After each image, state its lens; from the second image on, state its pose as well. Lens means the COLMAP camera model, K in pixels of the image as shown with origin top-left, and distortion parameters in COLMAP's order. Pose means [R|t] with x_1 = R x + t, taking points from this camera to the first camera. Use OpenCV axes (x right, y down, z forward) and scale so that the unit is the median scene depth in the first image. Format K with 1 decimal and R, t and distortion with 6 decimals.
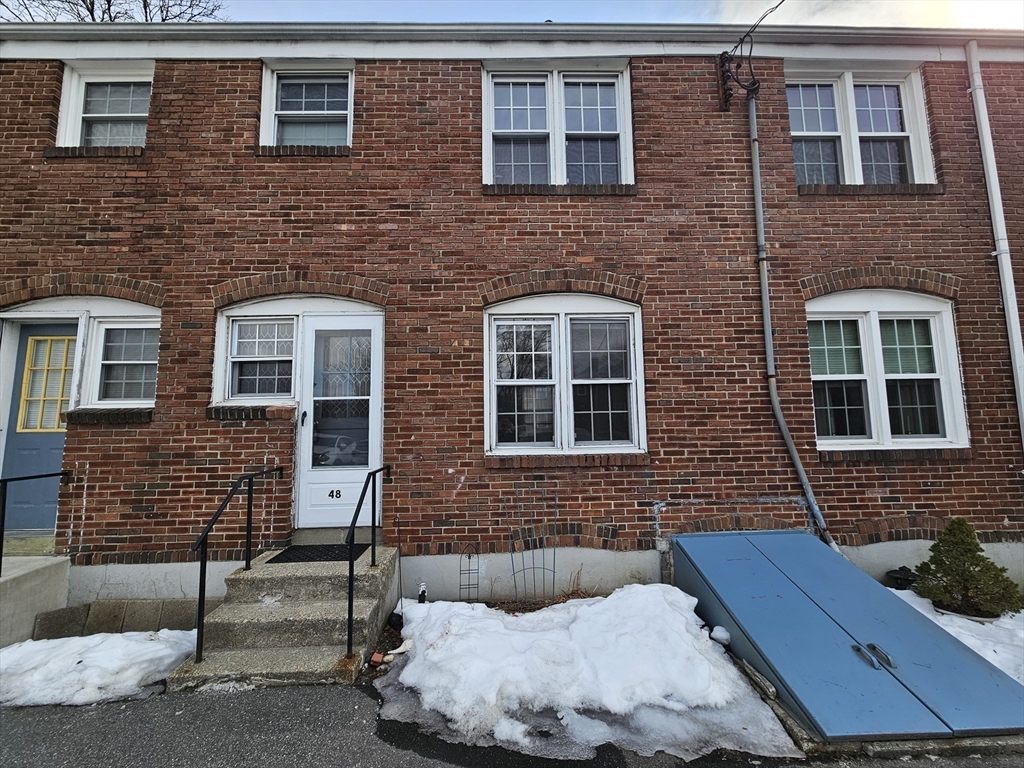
lens RADIAL K [[419.2, 0, 514.1], [0, 419.2, 380.2], [0, 0, 1]] dist [0.000531, -0.000116]
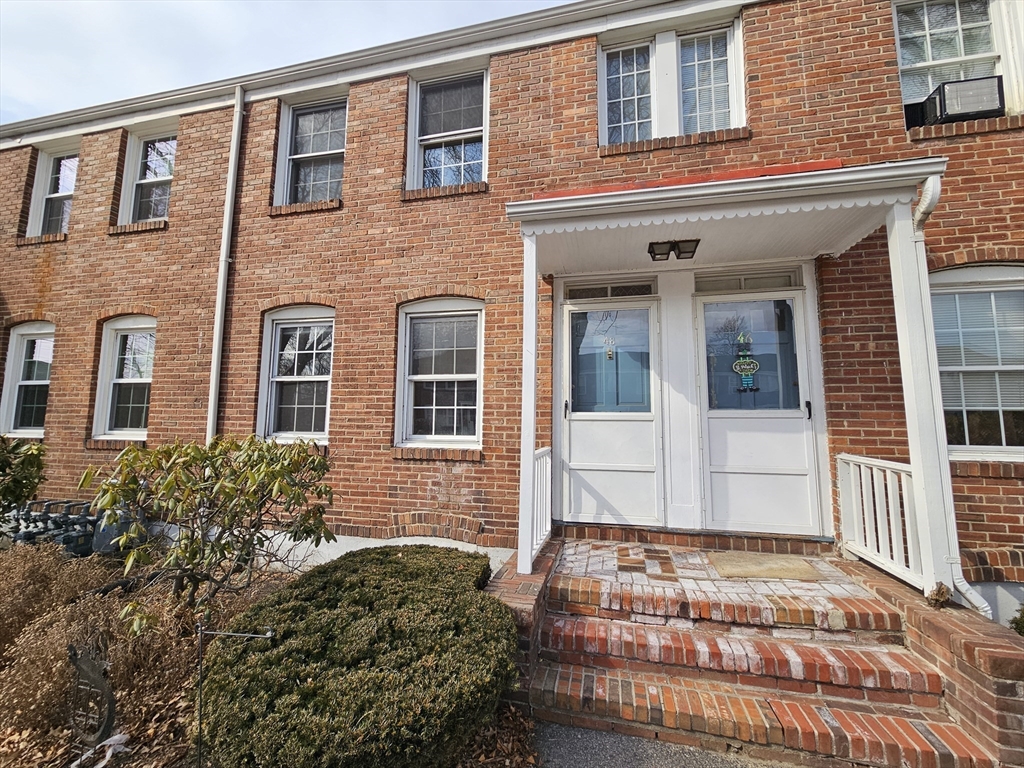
lens RADIAL K [[419.2, 0, 514.1], [0, 419.2, 380.2], [0, 0, 1]] dist [0.000531, -0.000116]
pose [[0.972020, 0.002475, -0.234885, 0.575519], [0.001988, 0.999822, 0.018765, -0.009749], [0.234889, -0.018707, 0.971842, 0.028072]]
